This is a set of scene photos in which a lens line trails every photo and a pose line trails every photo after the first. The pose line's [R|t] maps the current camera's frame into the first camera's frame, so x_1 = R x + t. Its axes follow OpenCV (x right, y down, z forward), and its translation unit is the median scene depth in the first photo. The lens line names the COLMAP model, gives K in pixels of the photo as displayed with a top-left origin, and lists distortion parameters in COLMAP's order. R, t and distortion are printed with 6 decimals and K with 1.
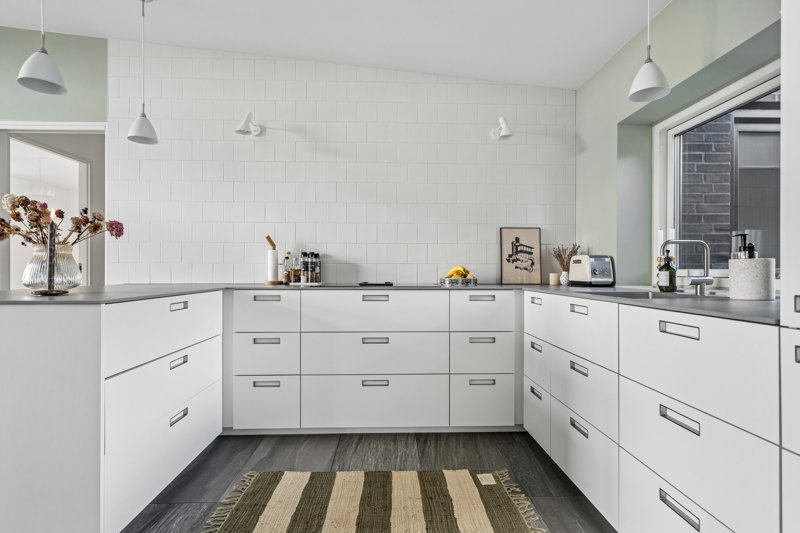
lens RADIAL K [[418.9, 0, 400.0], [0, 418.9, 266.5], [0, 0, 1]] dist [0.004548, 0.001096]
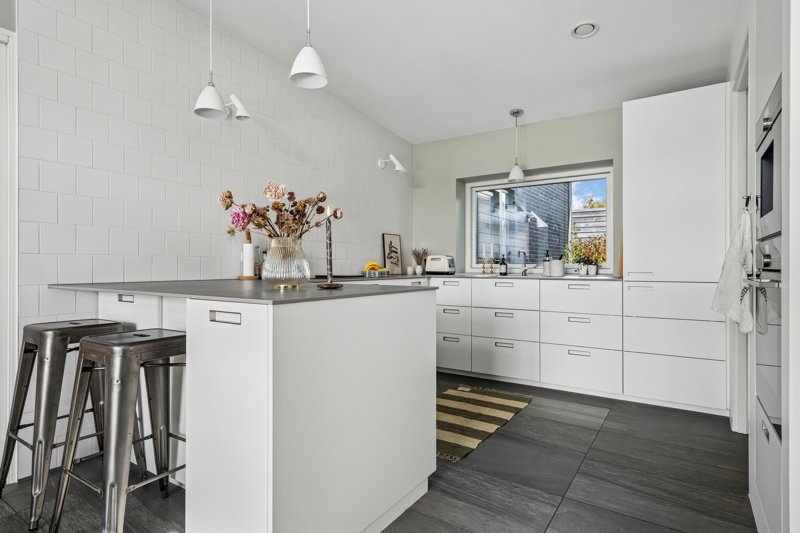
lens RADIAL K [[429.9, 0, 397.9], [0, 429.9, 265.8], [0, 0, 1]] dist [0.003612, 0.000691]
pose [[0.595103, -0.002660, 0.803645, -0.889120], [-0.008841, 0.999912, 0.009857, -0.001521], [-0.803601, -0.012970, 0.595027, 0.126030]]
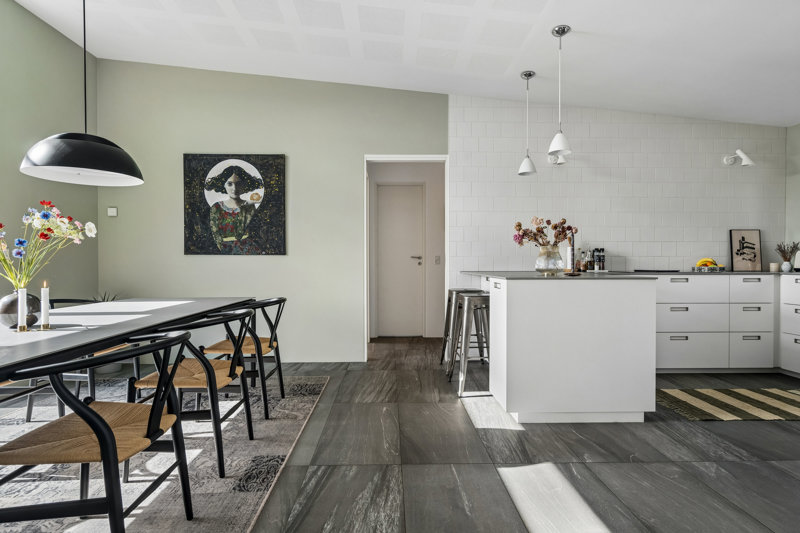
lens RADIAL K [[418.9, 0, 400.0], [0, 418.9, 266.5], [0, 0, 1]] dist [0.004548, 0.001096]
pose [[0.999961, -0.002374, -0.008541, -0.854510], [0.002578, 0.999710, 0.023957, -0.008580], [0.008481, -0.023978, 0.999677, -0.396950]]
